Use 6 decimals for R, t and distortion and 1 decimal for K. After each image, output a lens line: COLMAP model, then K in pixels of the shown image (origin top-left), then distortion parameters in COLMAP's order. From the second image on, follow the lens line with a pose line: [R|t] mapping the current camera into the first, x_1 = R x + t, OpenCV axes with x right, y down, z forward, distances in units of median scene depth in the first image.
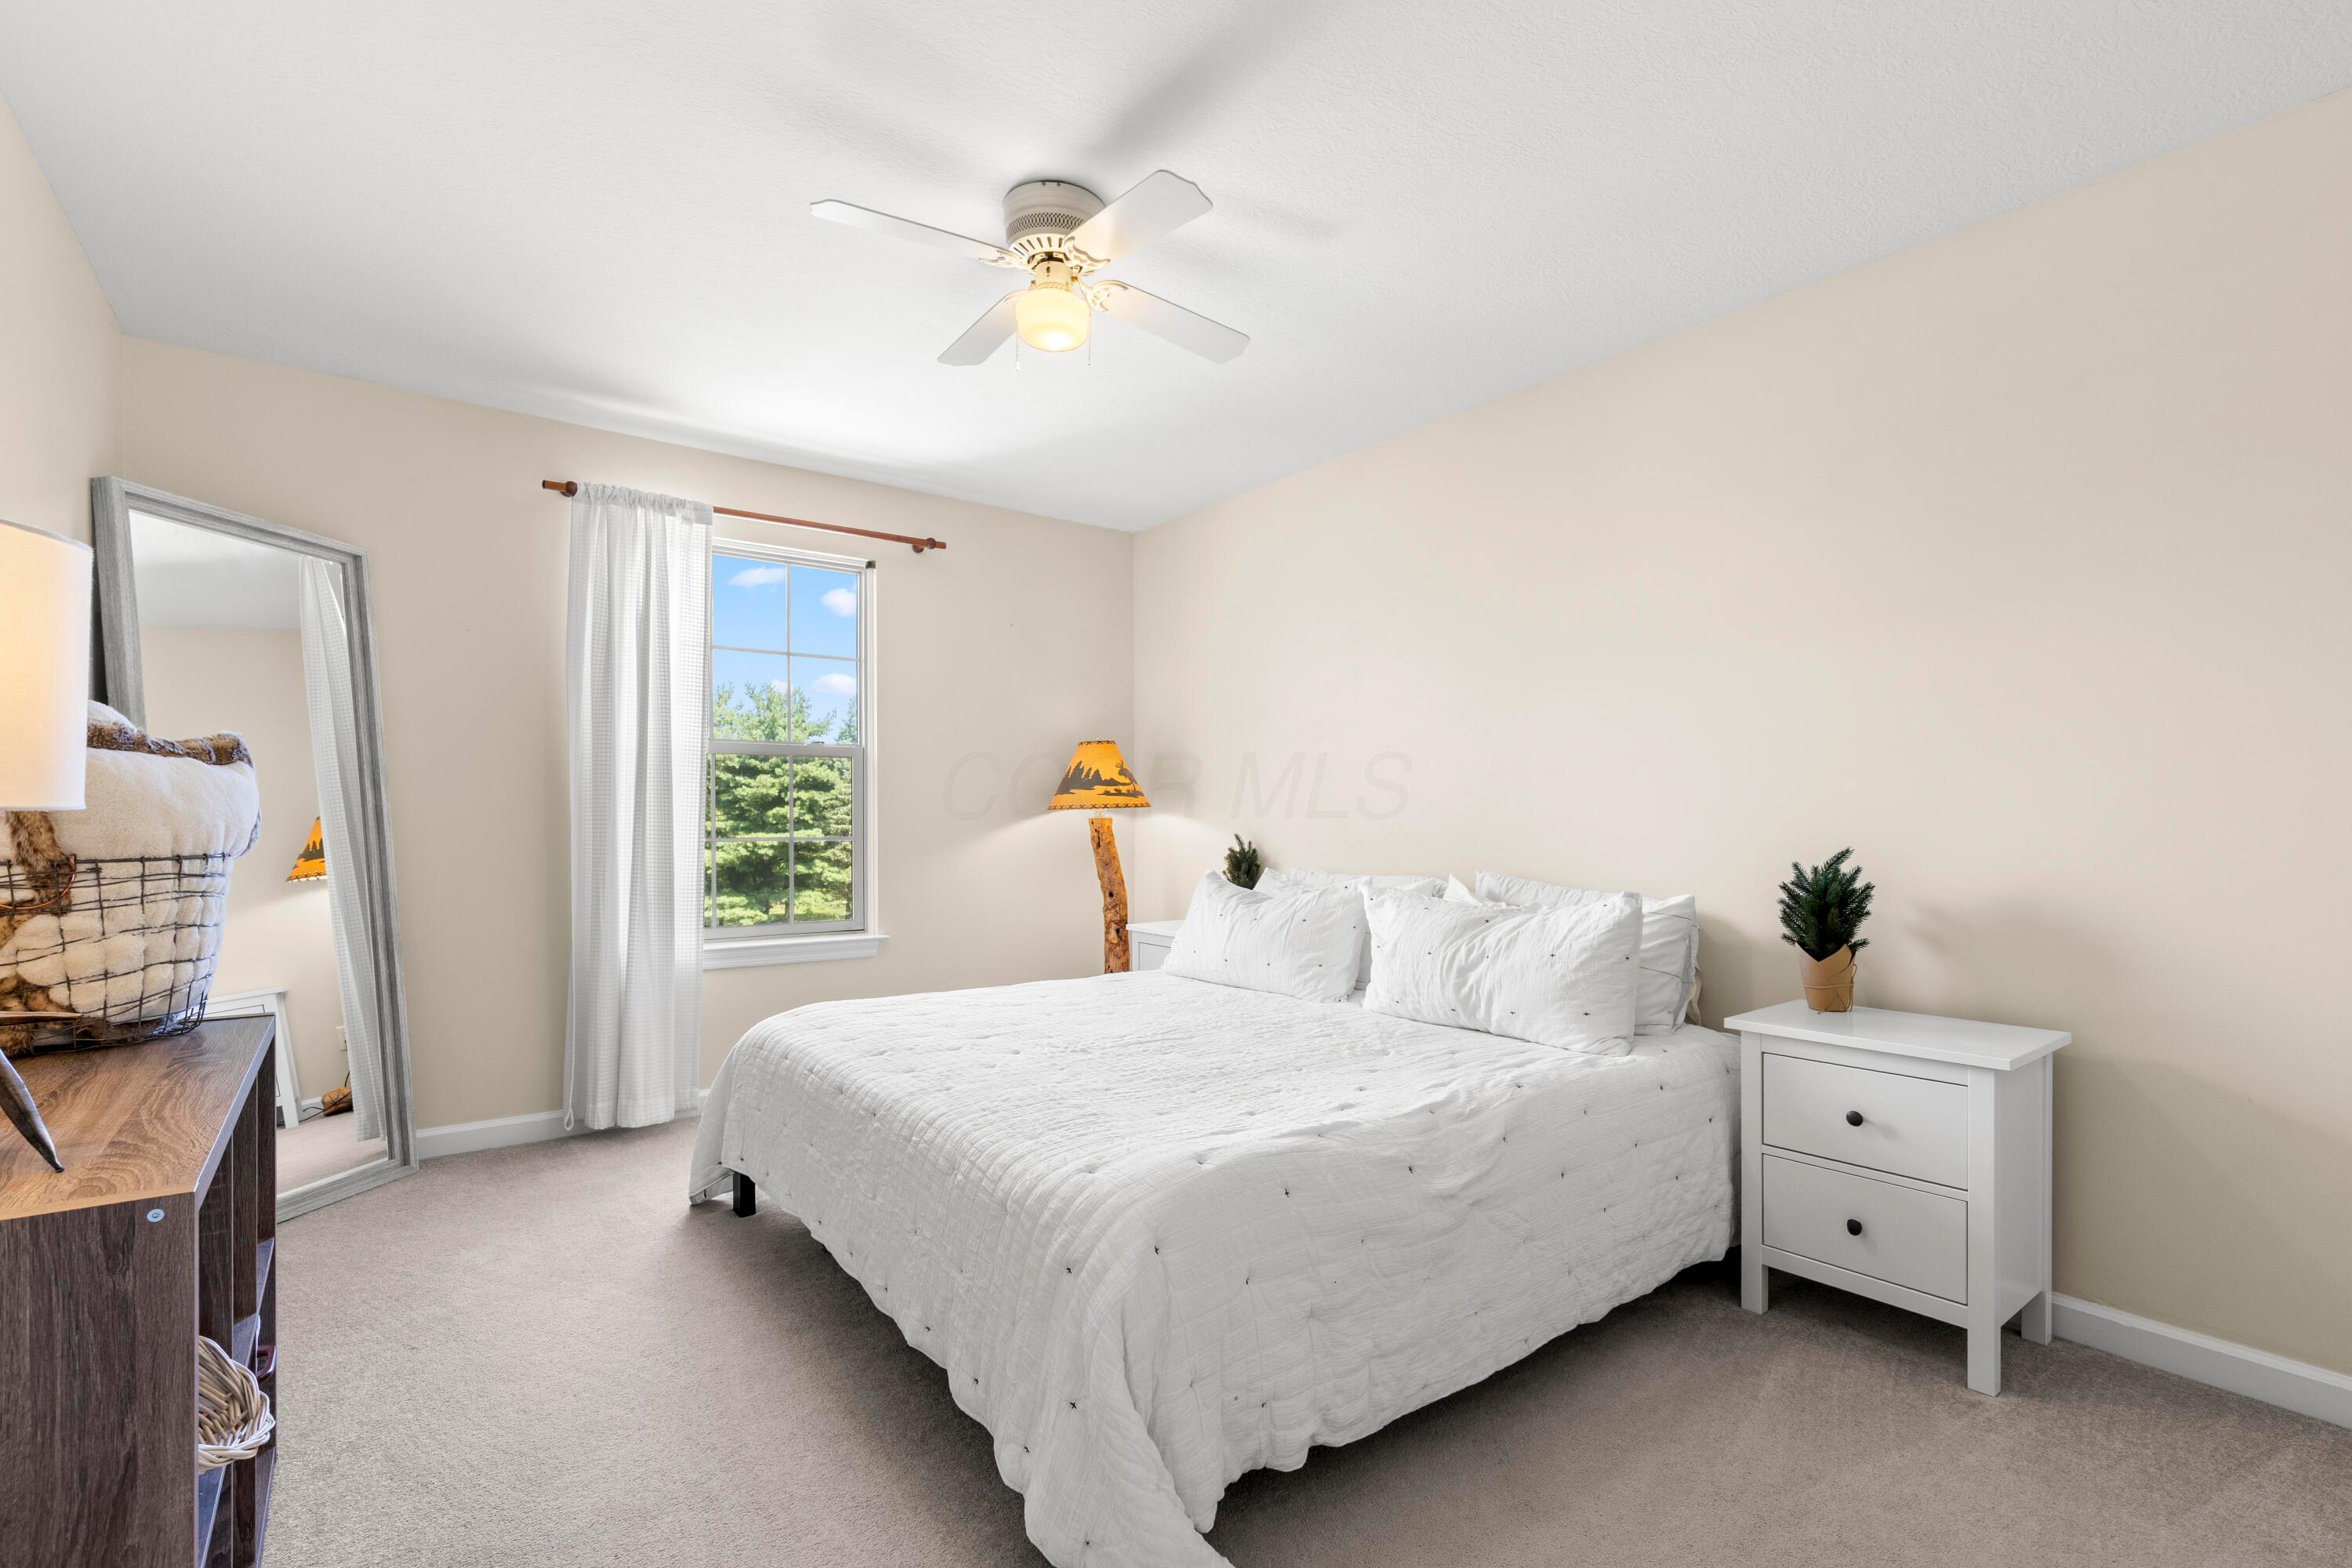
lens RADIAL K [[1109.2, 0, 1186.8], [0, 1109.2, 874.2], [0, 0, 1]] dist [0.005516, 0.000279]
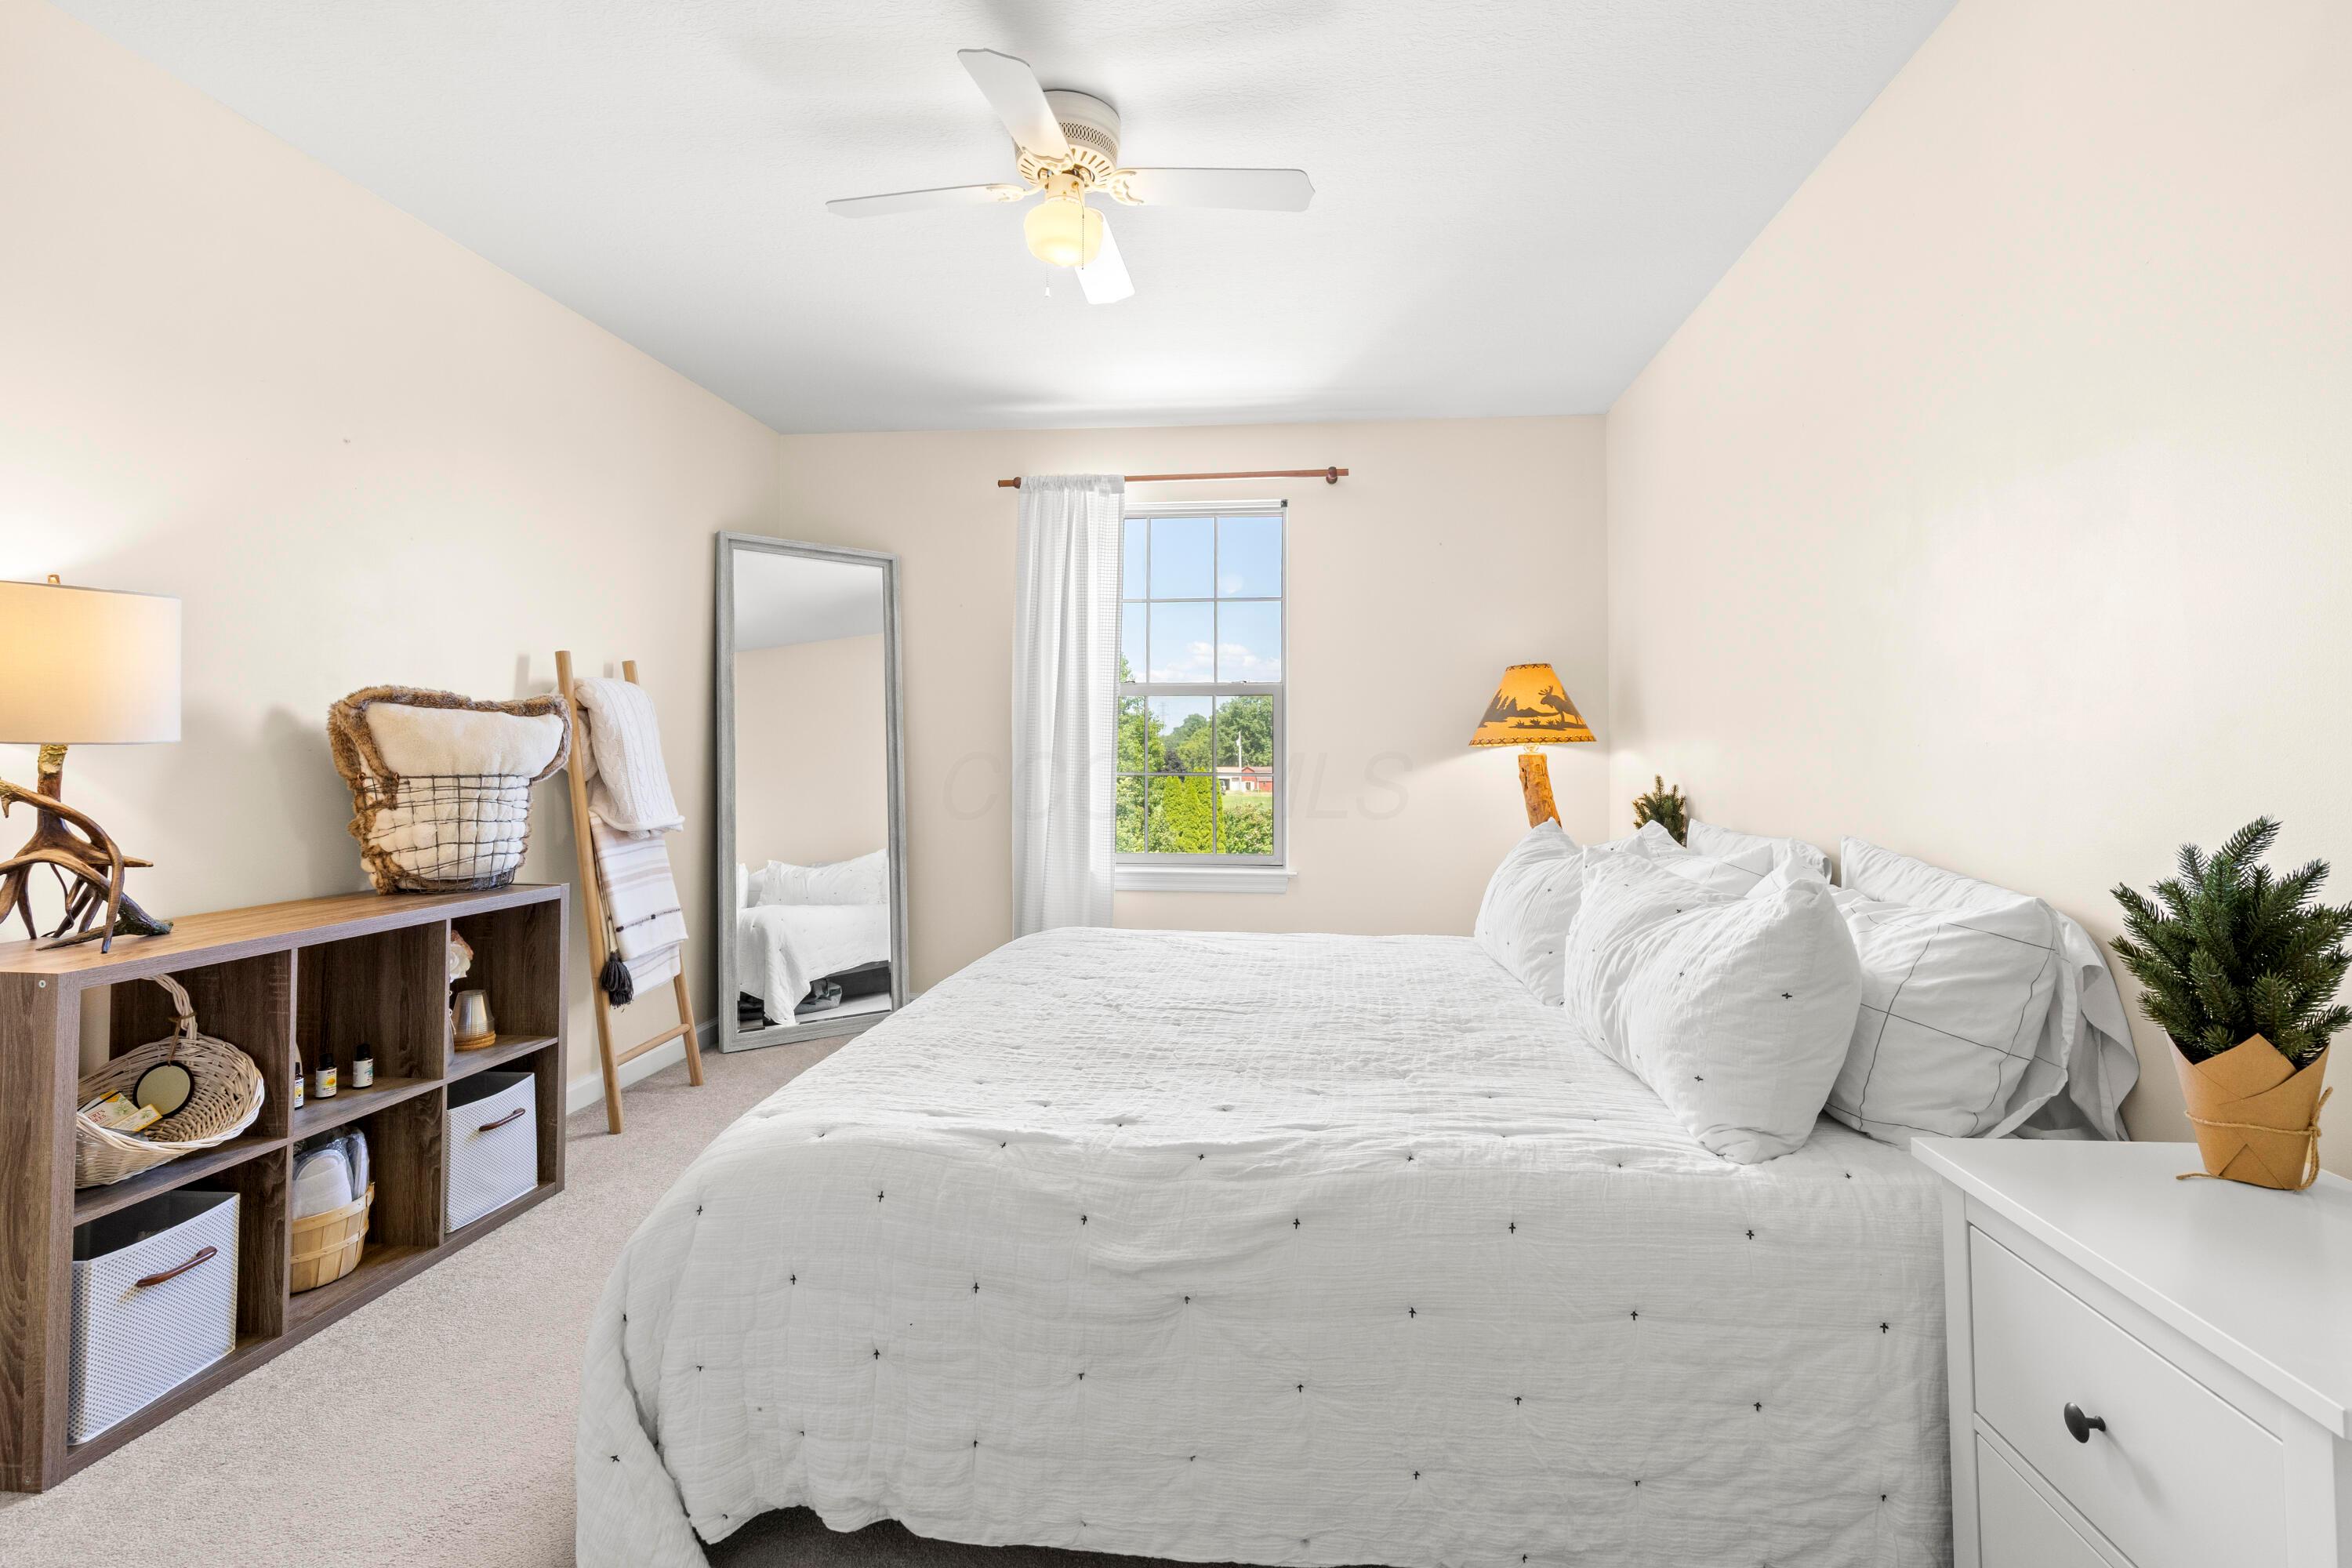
lens RADIAL K [[1094.5, 0, 1171.6], [0, 1094.5, 770.3], [0, 0, 1]] dist [0.004039, 0.000222]
pose [[0.725282, 0.010988, -0.688365, 0.599912], [-0.037402, 0.999025, -0.023460, -0.016848], [0.687436, 0.042761, 0.724985, 0.394815]]
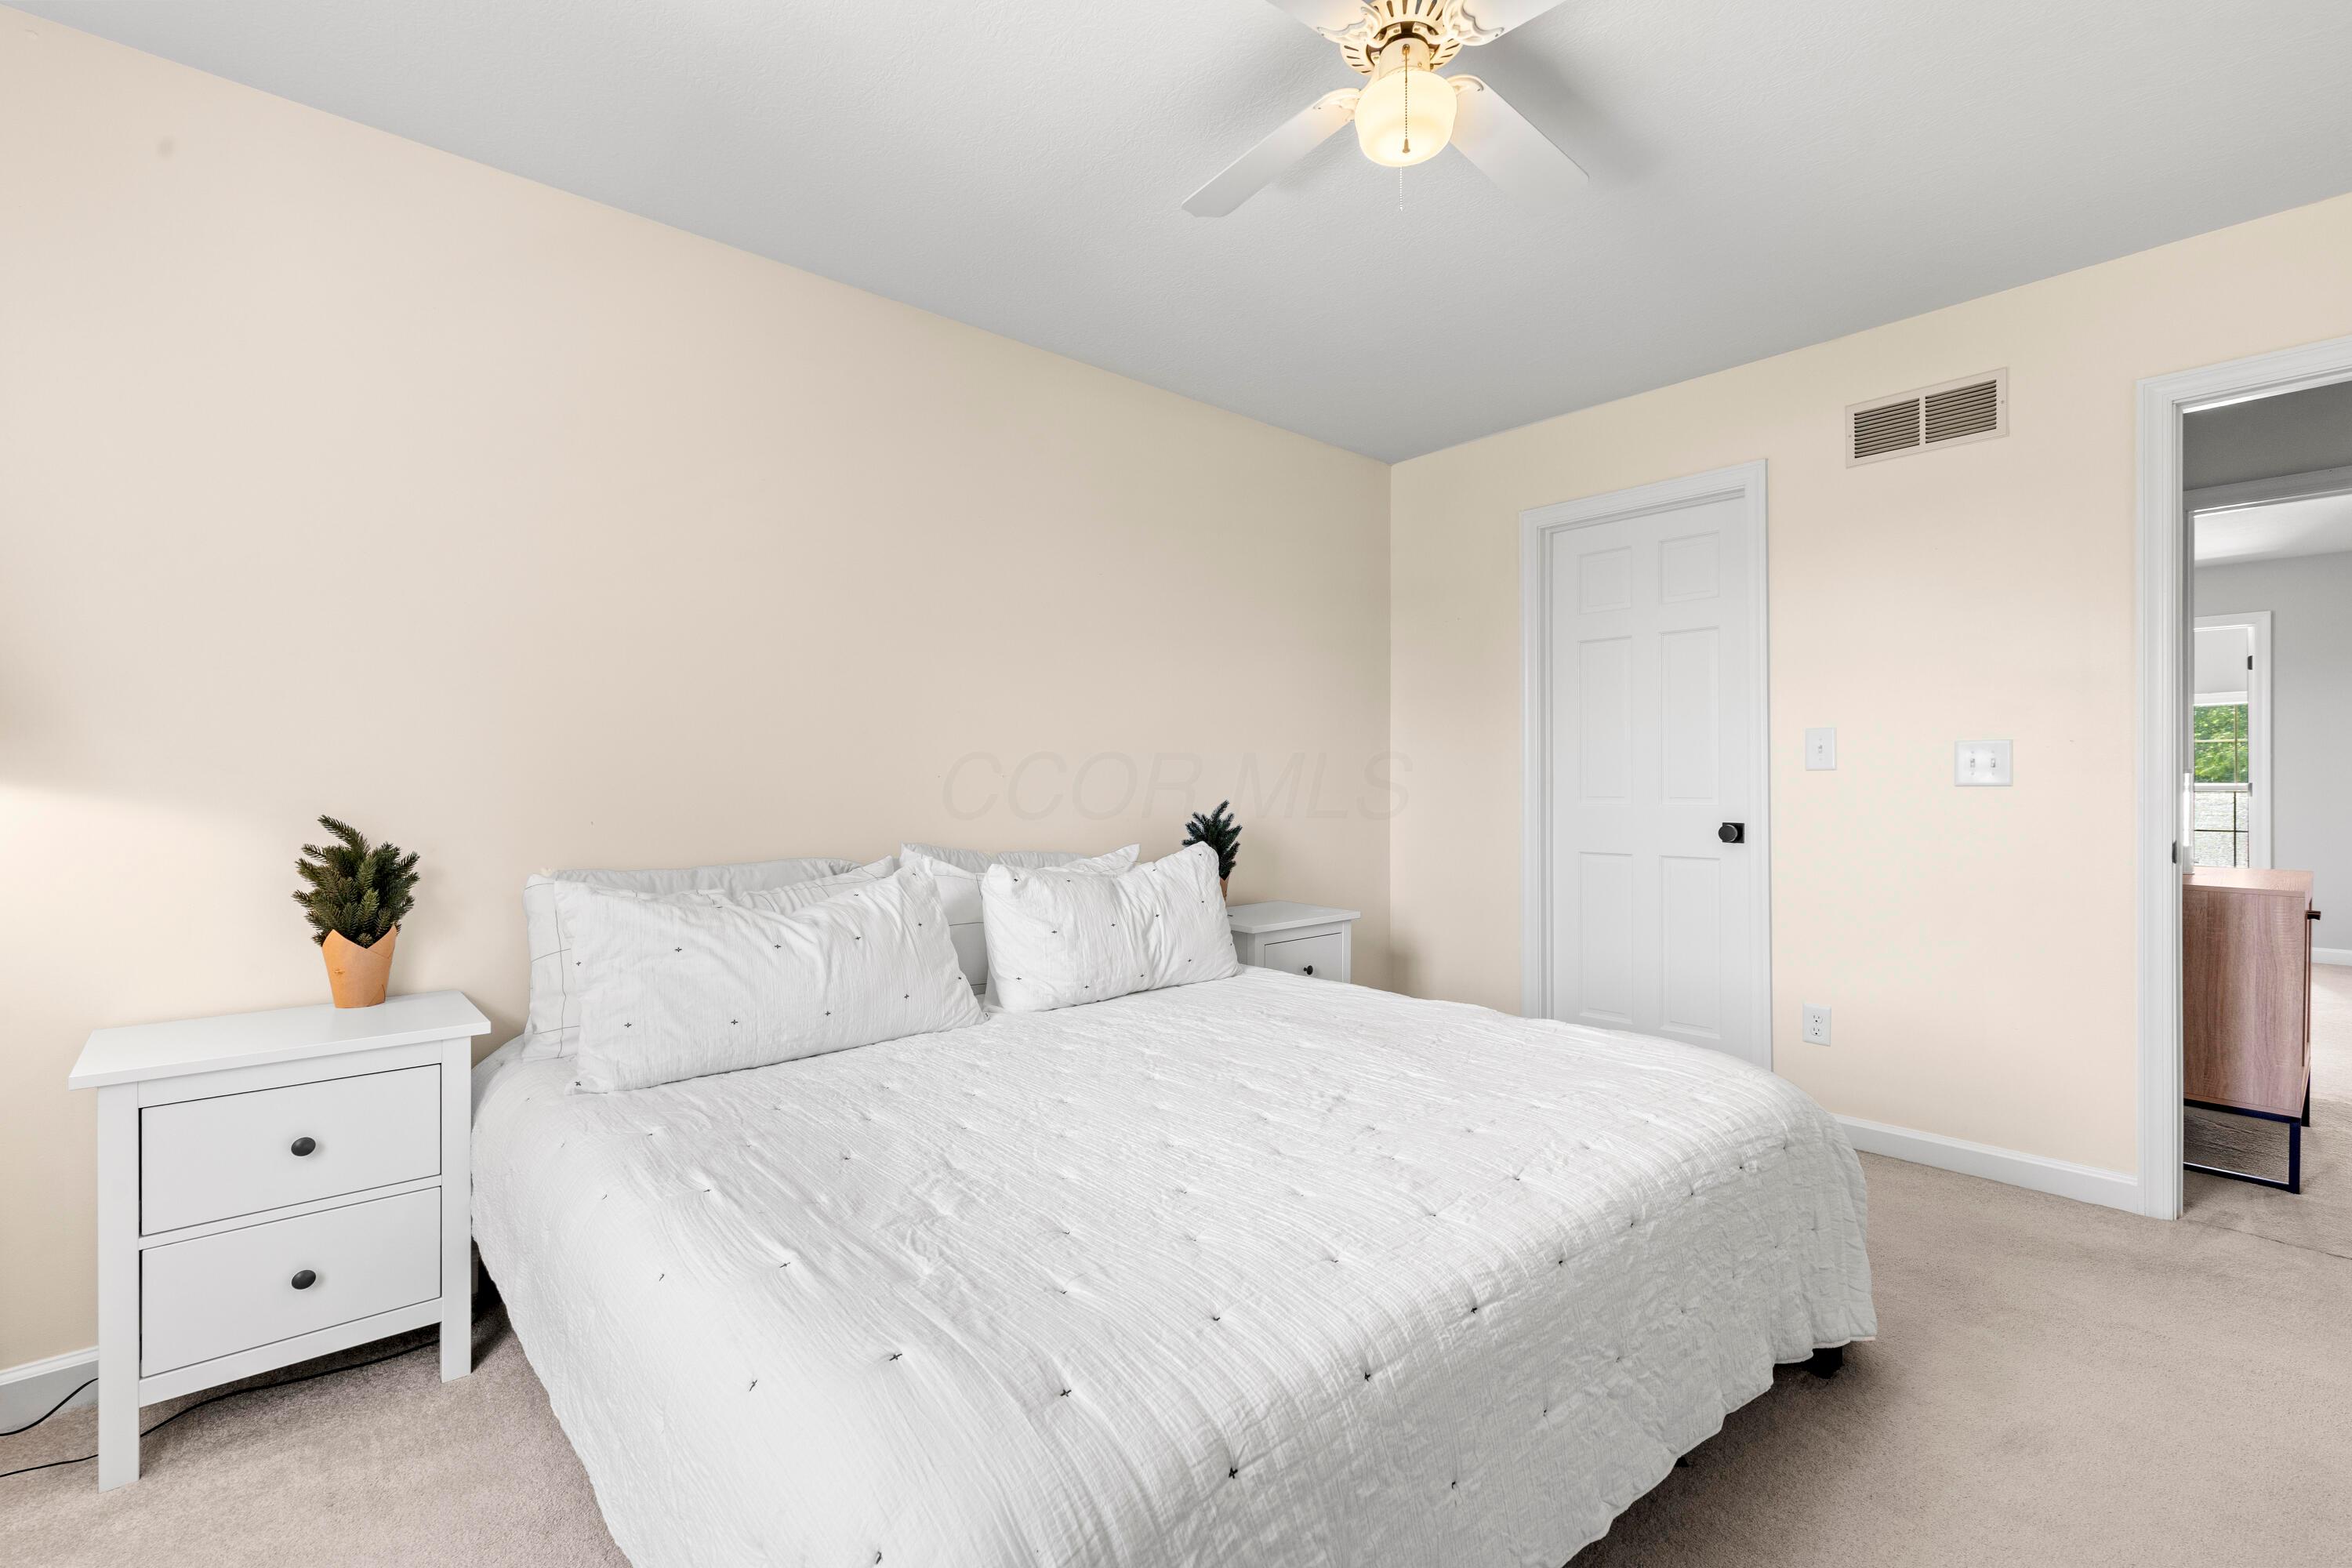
lens RADIAL K [[1104.3, 0, 1176.0], [0, 1104.3, 784.0], [0, 0, 1]] dist [0.001263, -0.000014]
pose [[-0.067561, 0.006422, 0.997694, -0.854786], [0.053636, 0.998557, -0.002795, -0.047403], [-0.996272, 0.053324, -0.067808, 1.217387]]
